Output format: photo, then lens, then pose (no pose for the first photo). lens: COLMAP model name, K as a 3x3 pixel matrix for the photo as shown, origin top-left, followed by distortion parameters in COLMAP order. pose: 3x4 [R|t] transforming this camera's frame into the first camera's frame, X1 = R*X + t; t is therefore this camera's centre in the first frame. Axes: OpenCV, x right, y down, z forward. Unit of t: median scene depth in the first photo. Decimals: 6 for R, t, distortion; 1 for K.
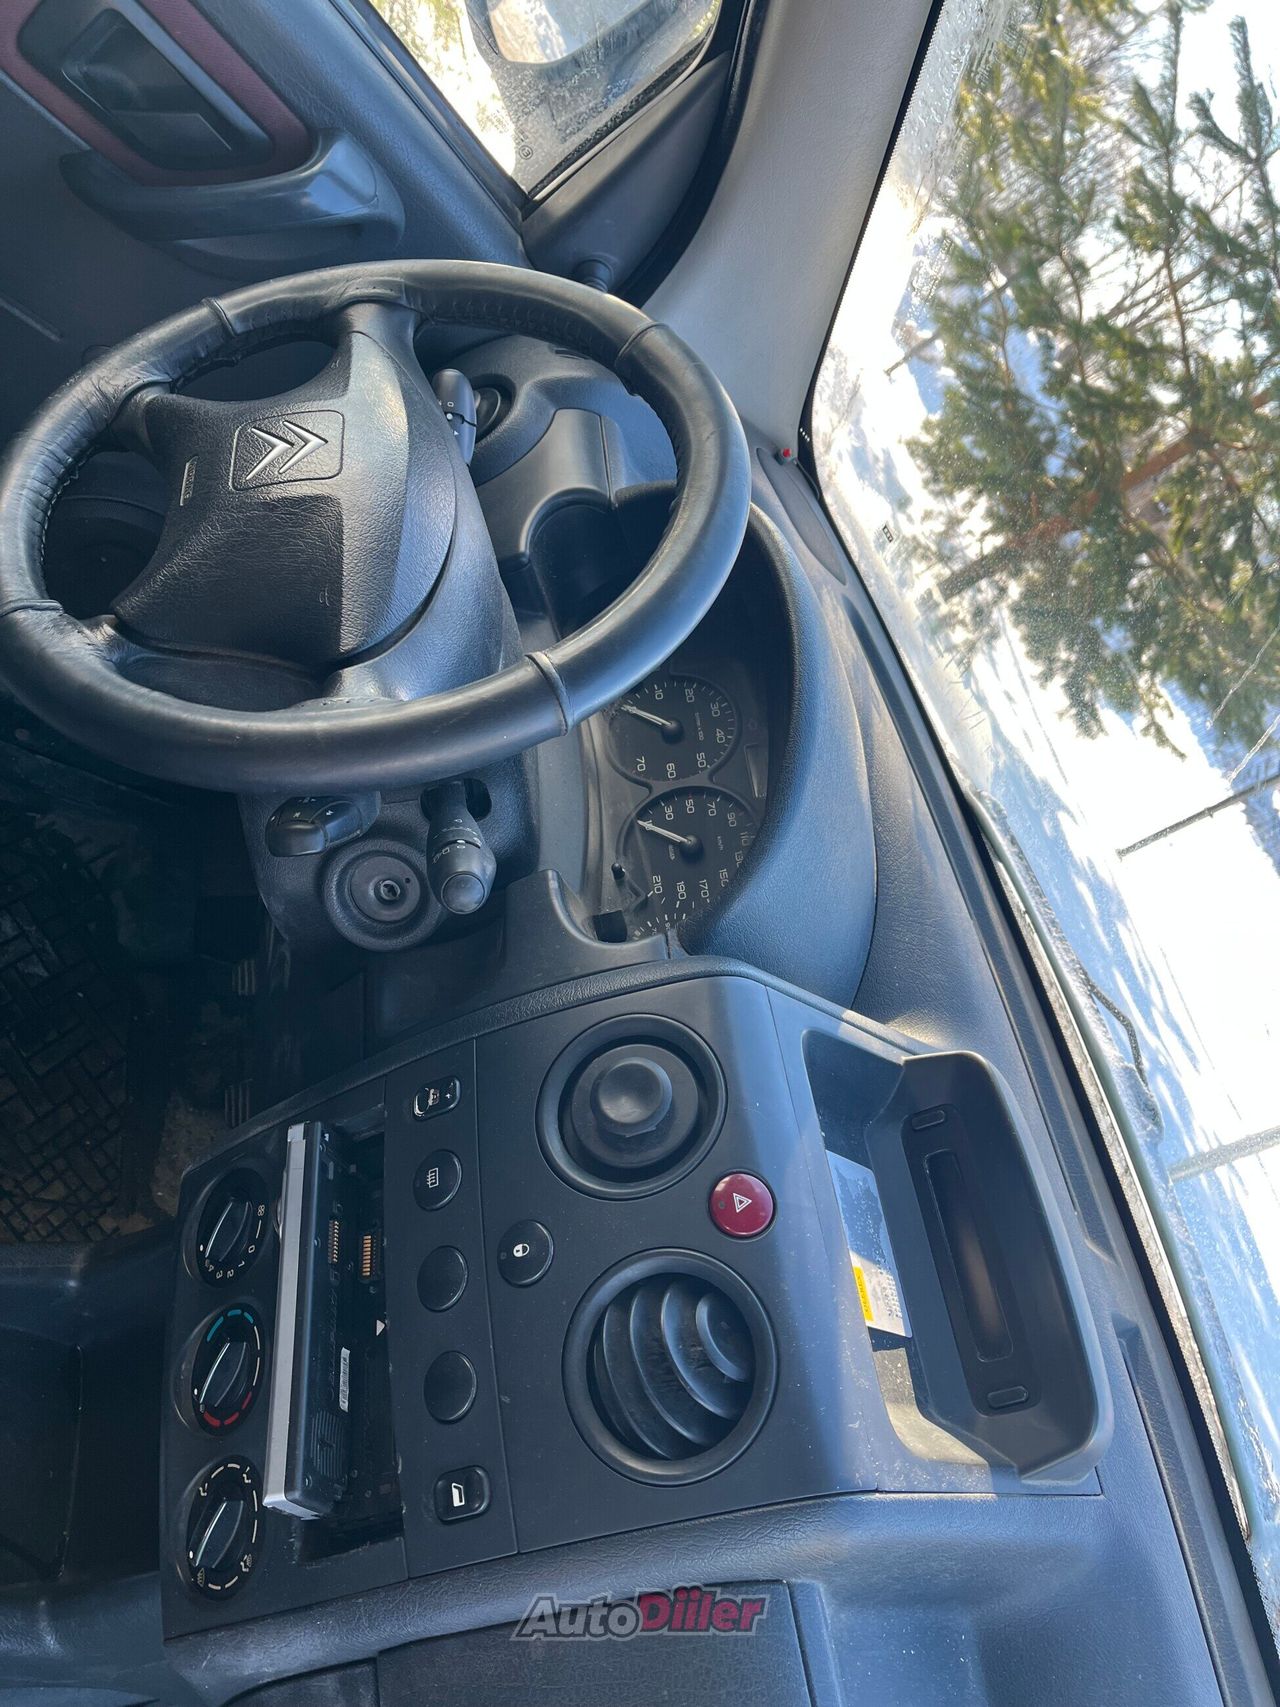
lens RADIAL K [[1286.9, 0, 648.9], [0, 1286.9, 856.1], [0, 0, 1]] dist [-0.007887, -0.017401]
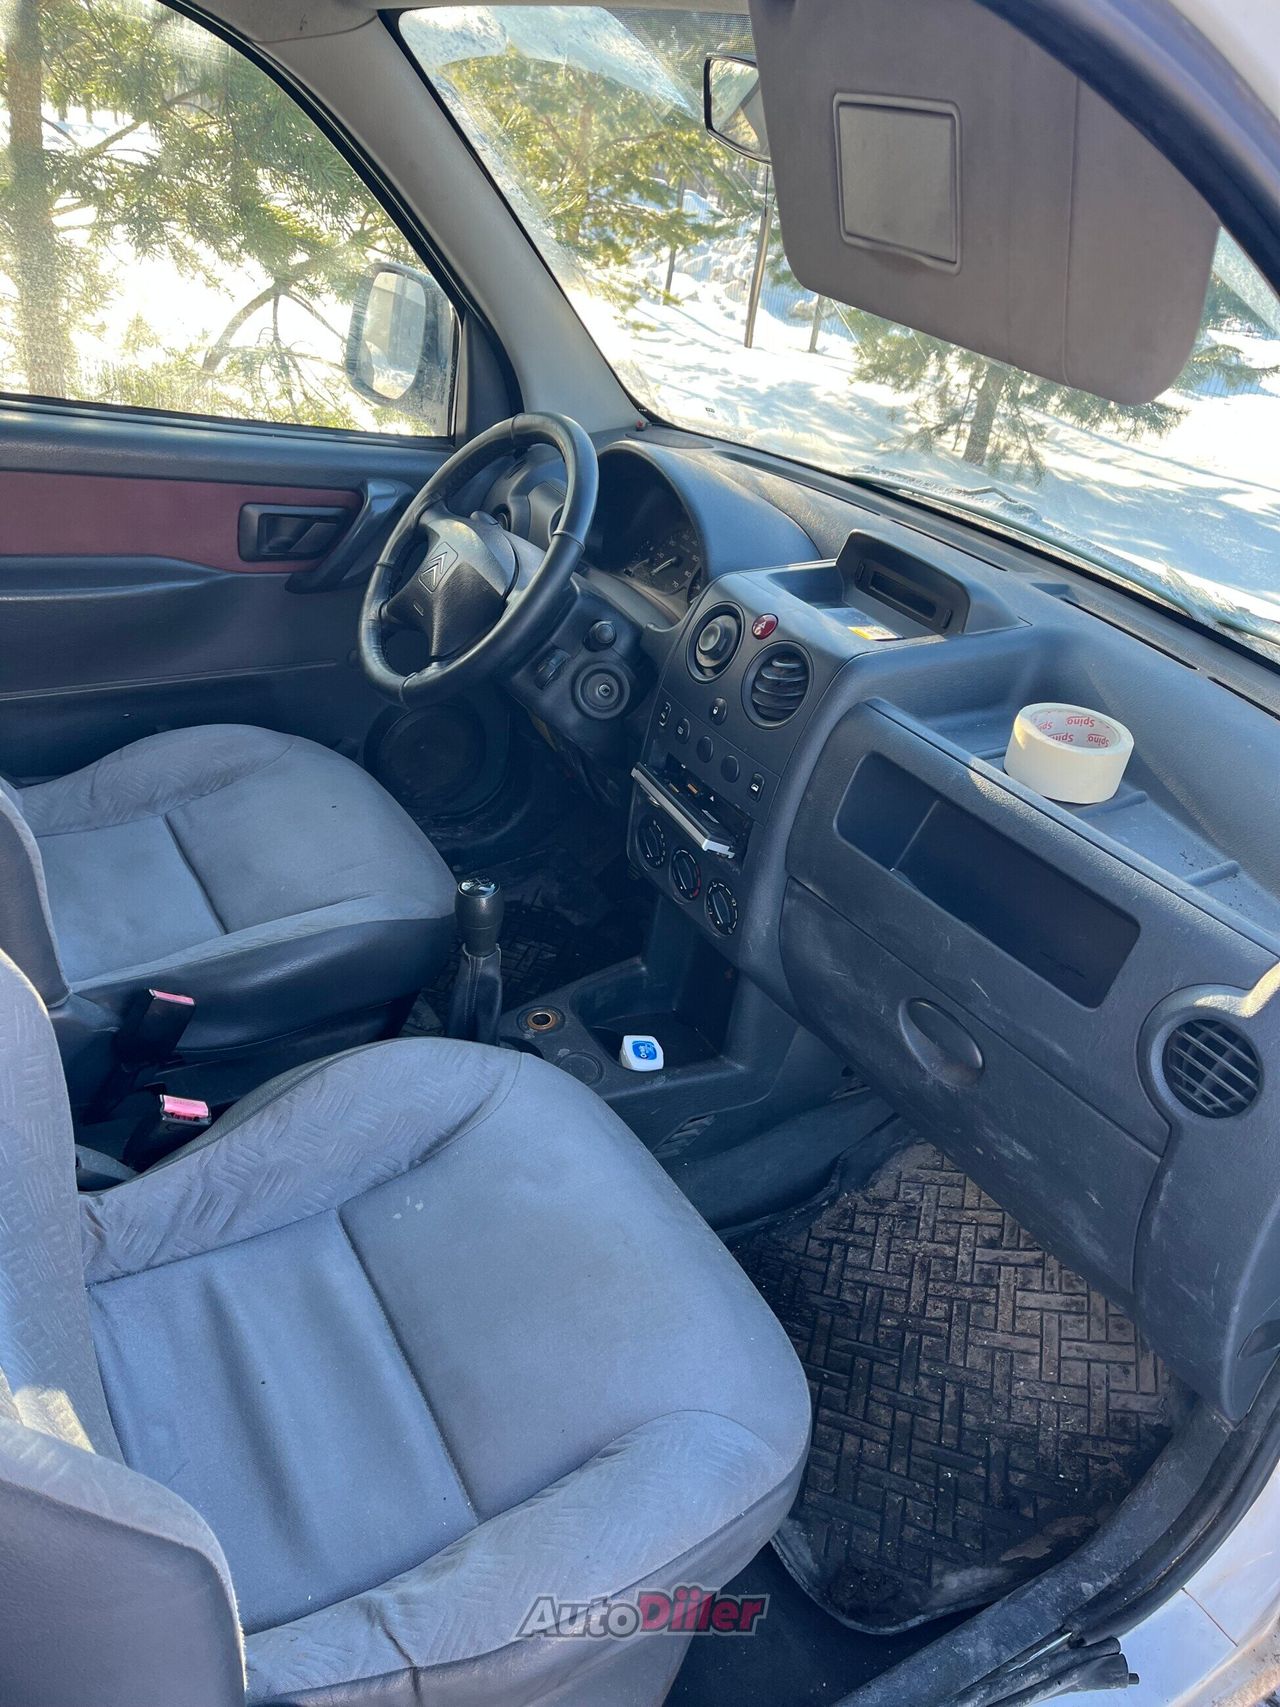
lens RADIAL K [[1286.9, 0, 635.7], [0, 1286.9, 859.1], [0, 0, 1]] dist [-0.007887, -0.017401]
pose [[0.692233, -0.693103, -0.201051, 0.048348], [0.663932, 0.720825, -0.199009, 0.506503], [0.282856, 0.004277, 0.959153, -0.755345]]
